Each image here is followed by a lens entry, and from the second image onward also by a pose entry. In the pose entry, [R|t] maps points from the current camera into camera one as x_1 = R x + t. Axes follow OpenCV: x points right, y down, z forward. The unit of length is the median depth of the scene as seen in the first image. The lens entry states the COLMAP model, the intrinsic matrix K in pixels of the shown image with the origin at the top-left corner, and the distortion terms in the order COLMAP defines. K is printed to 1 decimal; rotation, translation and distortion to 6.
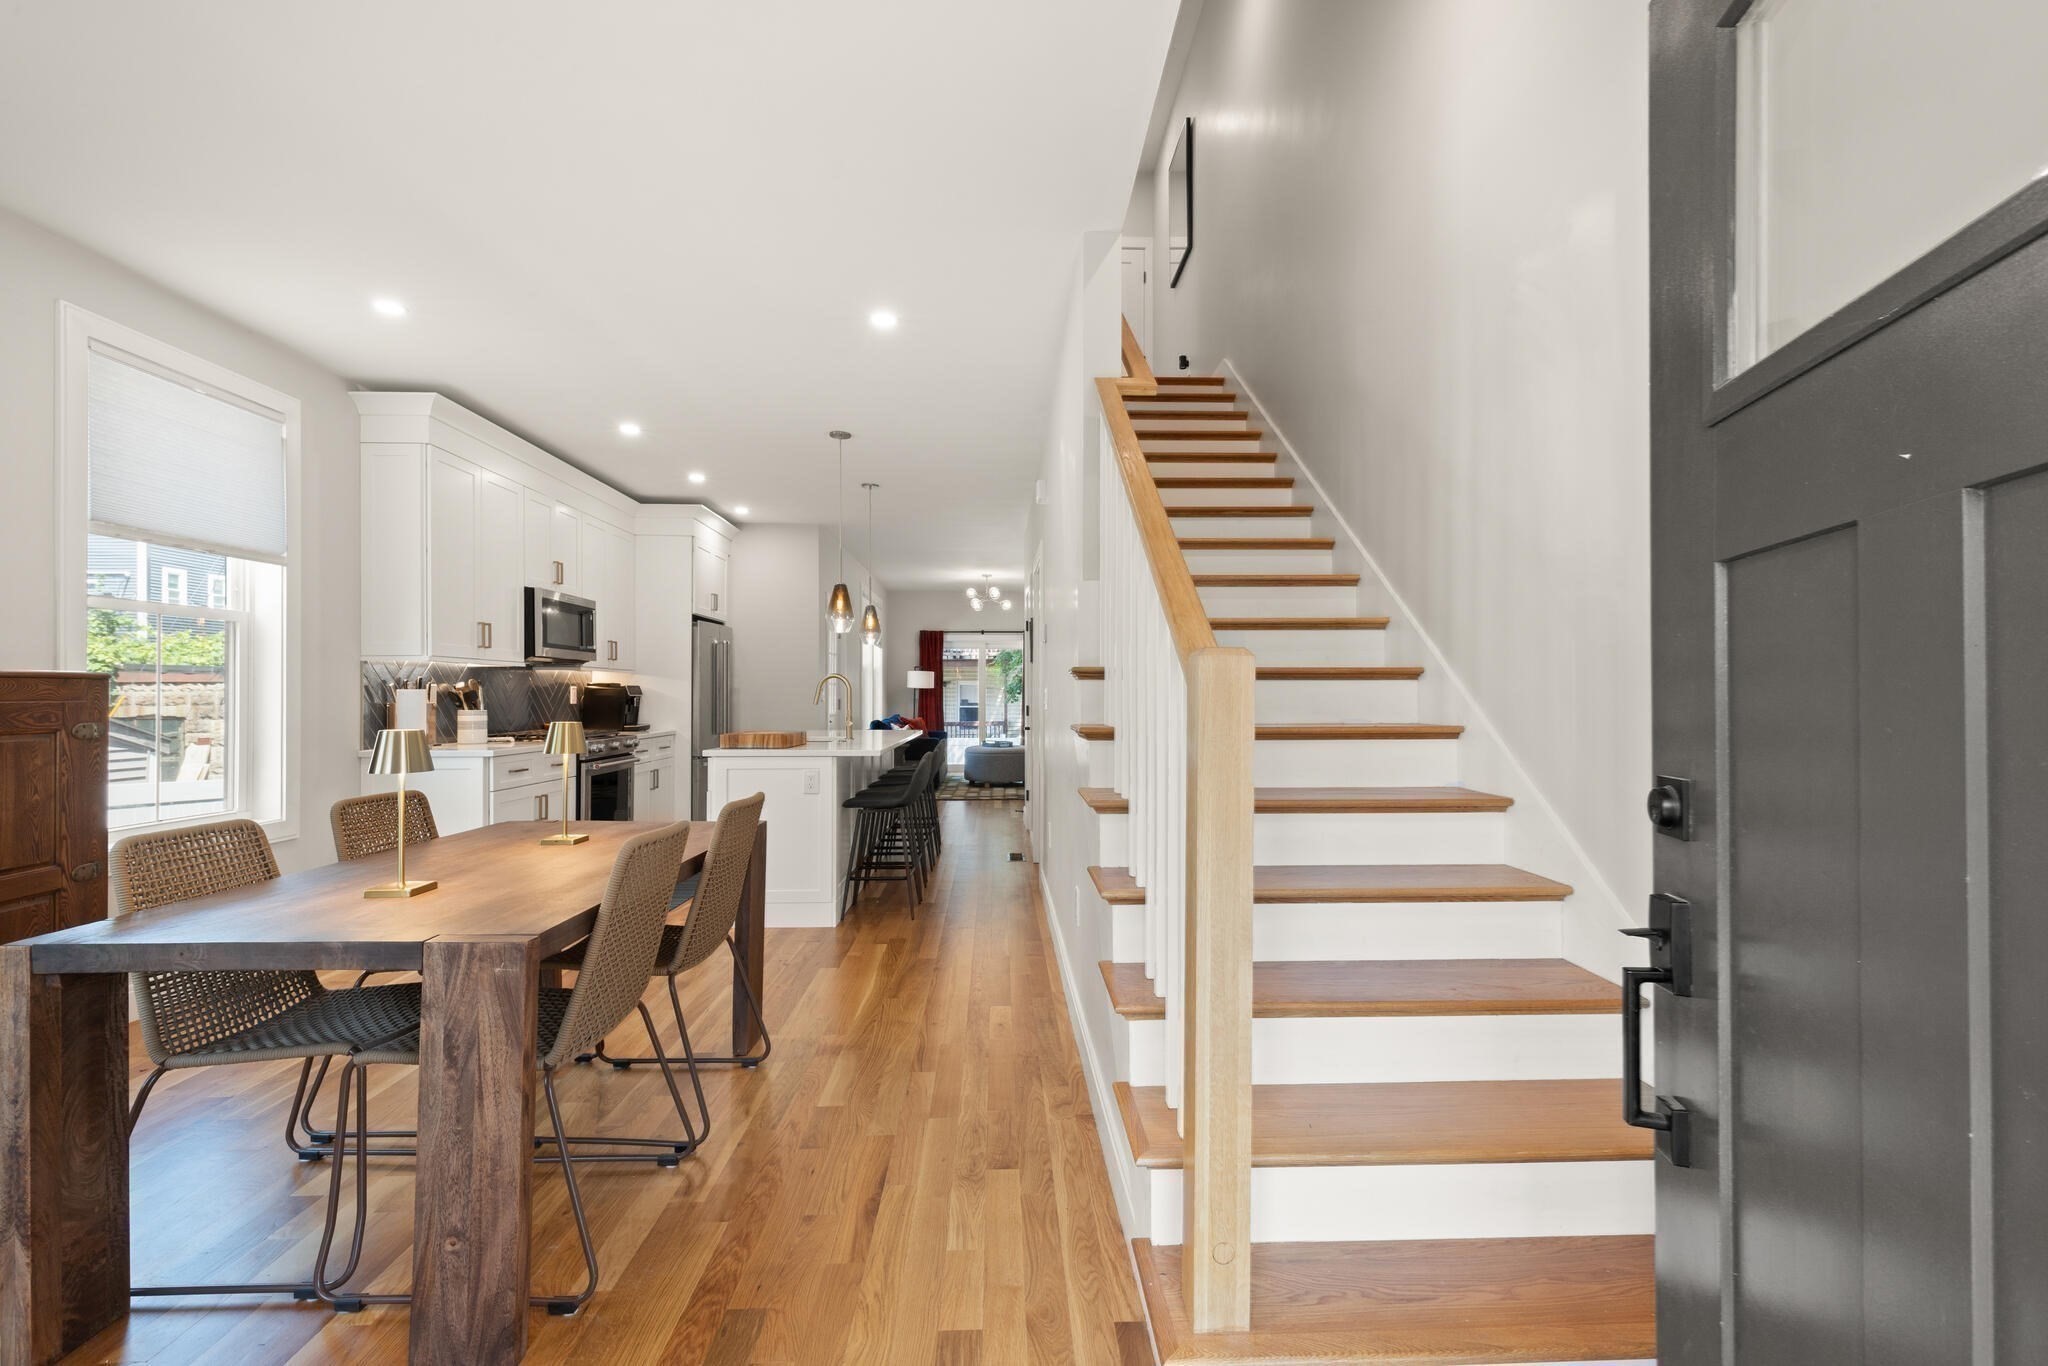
lens RADIAL K [[919.5, 0, 1035.2], [0, 919.5, 690.8], [0, 0, 1]] dist [0.001505, 0.000054]
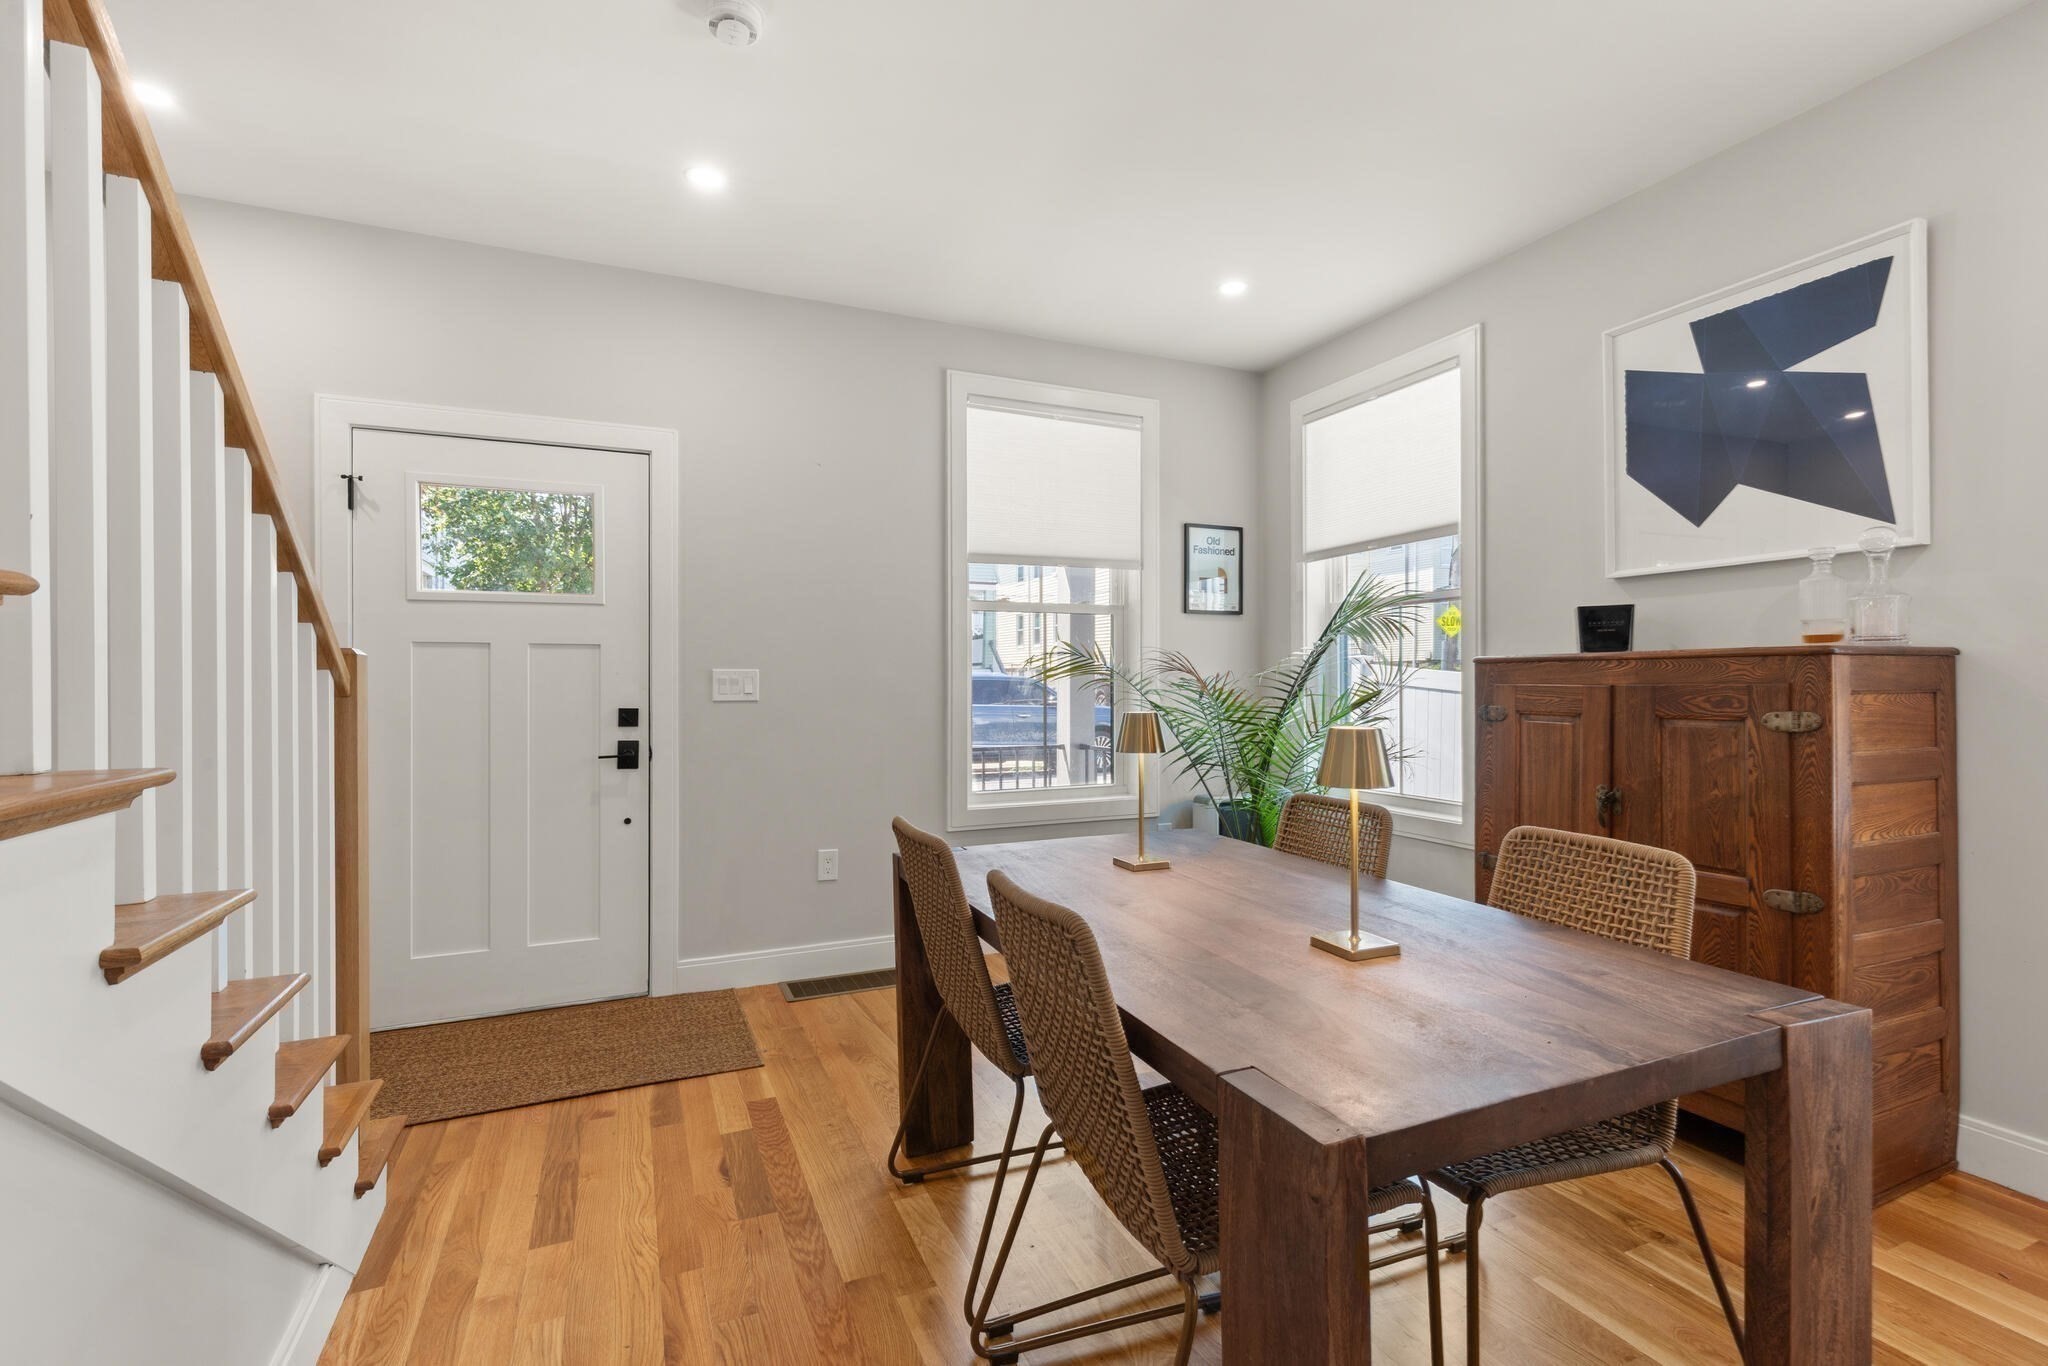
lens RADIAL K [[932.7, 0, 1042.5], [0, 932.7, 679.3], [0, 0, 1]] dist [0.001779, 0.000376]
pose [[-0.927557, 0.002500, -0.373674, -0.067071], [0.005294, 0.999965, -0.006450, 0.004289], [0.373645, -0.007961, -0.927538, 0.716216]]
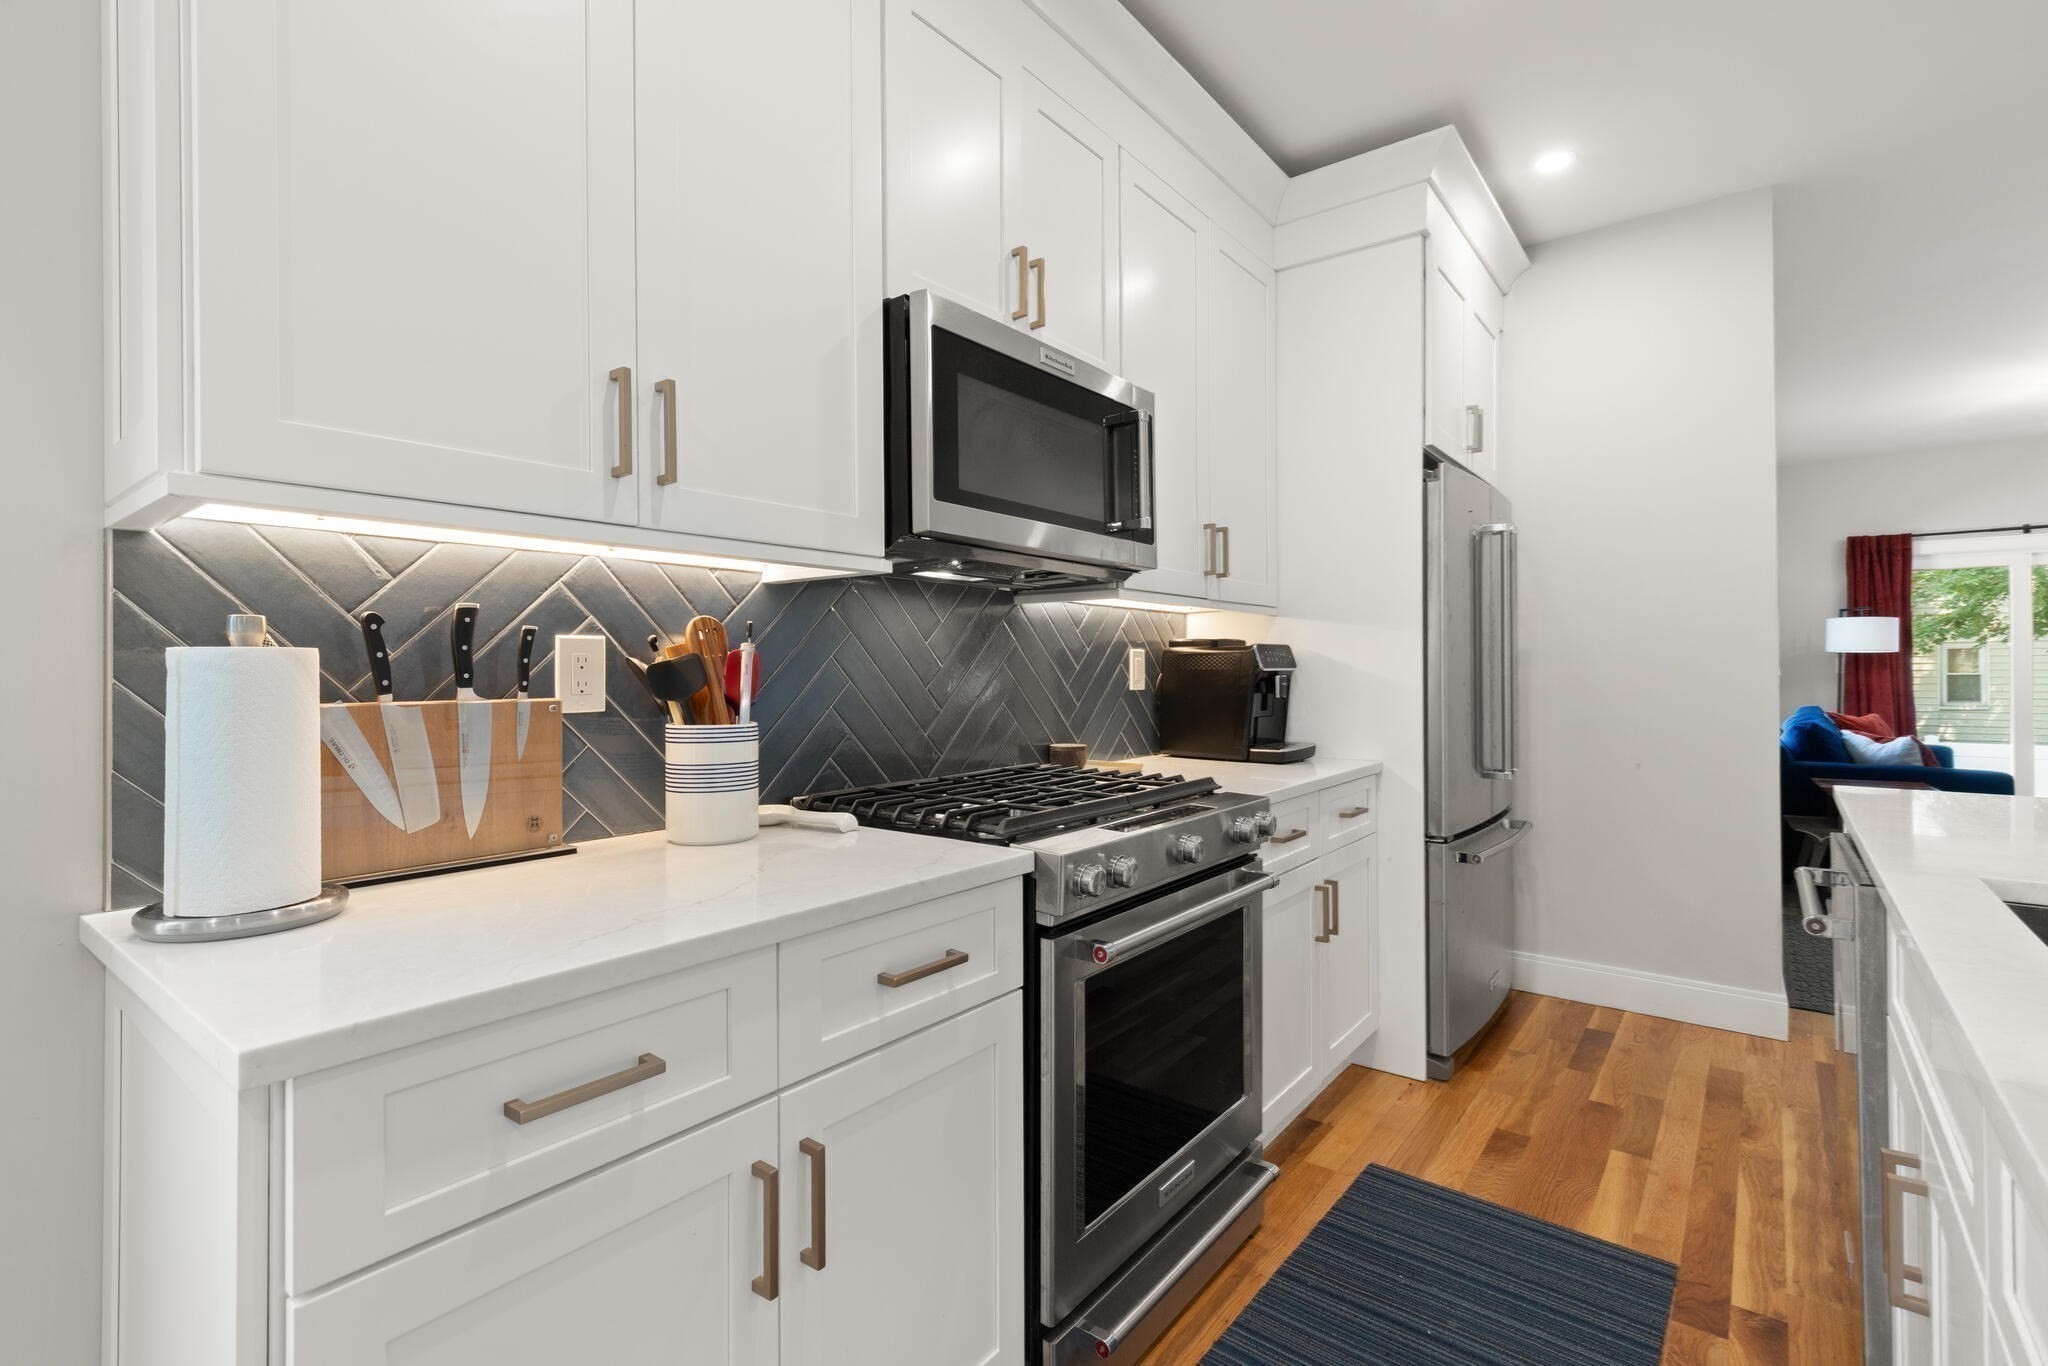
lens RADIAL K [[938.7, 0, 1029.8], [0, 938.7, 664.0], [0, 0, 1]] dist [0.003303, 0.000103]
pose [[0.761055, -0.006350, -0.648657, -0.328443], [0.006525, 0.999976, -0.002133, 0.003678], [0.648655, -0.002609, 0.761078, 0.804121]]
